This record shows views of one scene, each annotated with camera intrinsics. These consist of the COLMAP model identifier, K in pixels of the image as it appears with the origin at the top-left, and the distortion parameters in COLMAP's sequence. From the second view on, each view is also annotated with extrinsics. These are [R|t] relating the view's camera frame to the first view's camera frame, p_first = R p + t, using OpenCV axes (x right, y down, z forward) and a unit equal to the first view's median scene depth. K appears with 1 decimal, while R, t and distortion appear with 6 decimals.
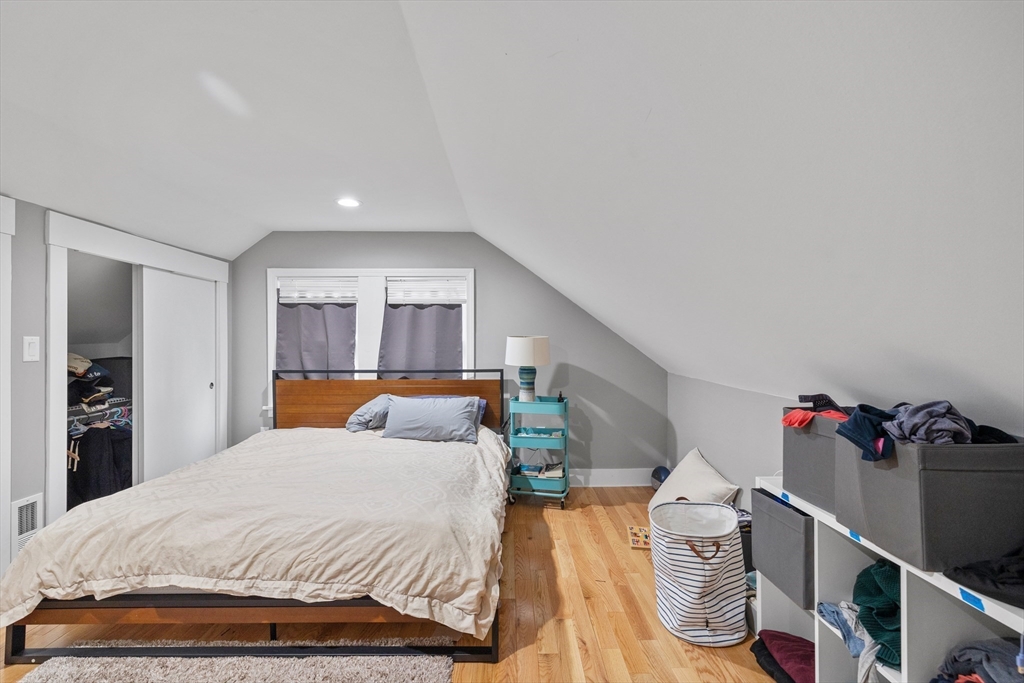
lens RADIAL K [[454.3, 0, 506.1], [0, 454.3, 343.3], [0, 0, 1]] dist [0.005456, -0.001218]
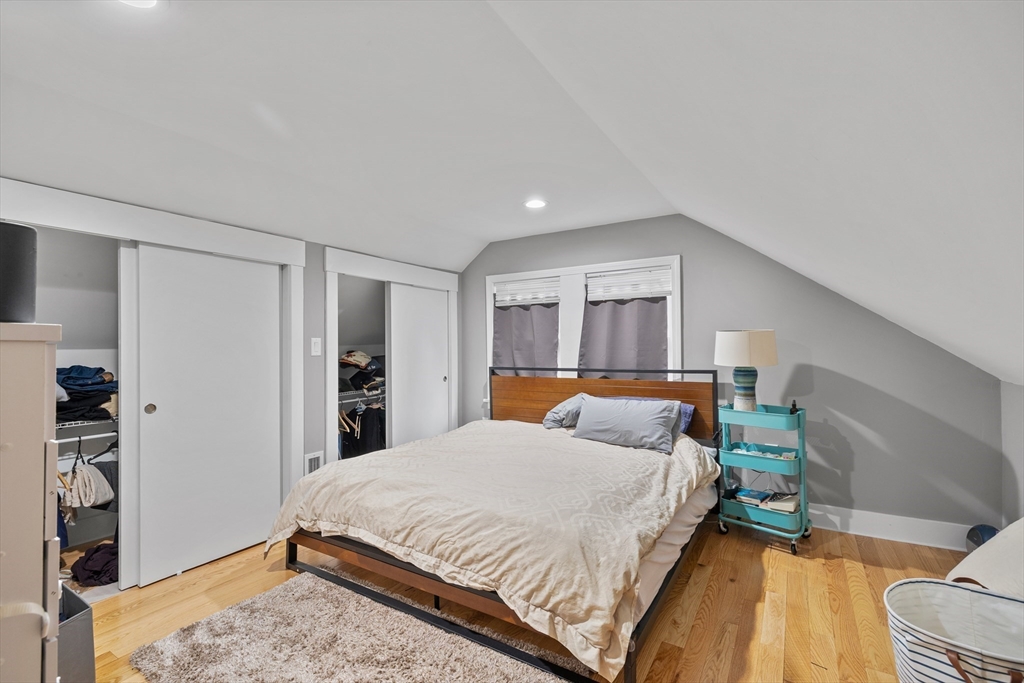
lens RADIAL K [[454.3, 0, 510.4], [0, 454.3, 342.9], [0, 0, 1]] dist [0.005456, -0.001218]
pose [[0.842605, -0.012304, -0.538391, 0.175935], [0.008662, 0.999919, -0.009296, 0.014896], [0.538462, 0.003169, 0.842644, 0.120835]]
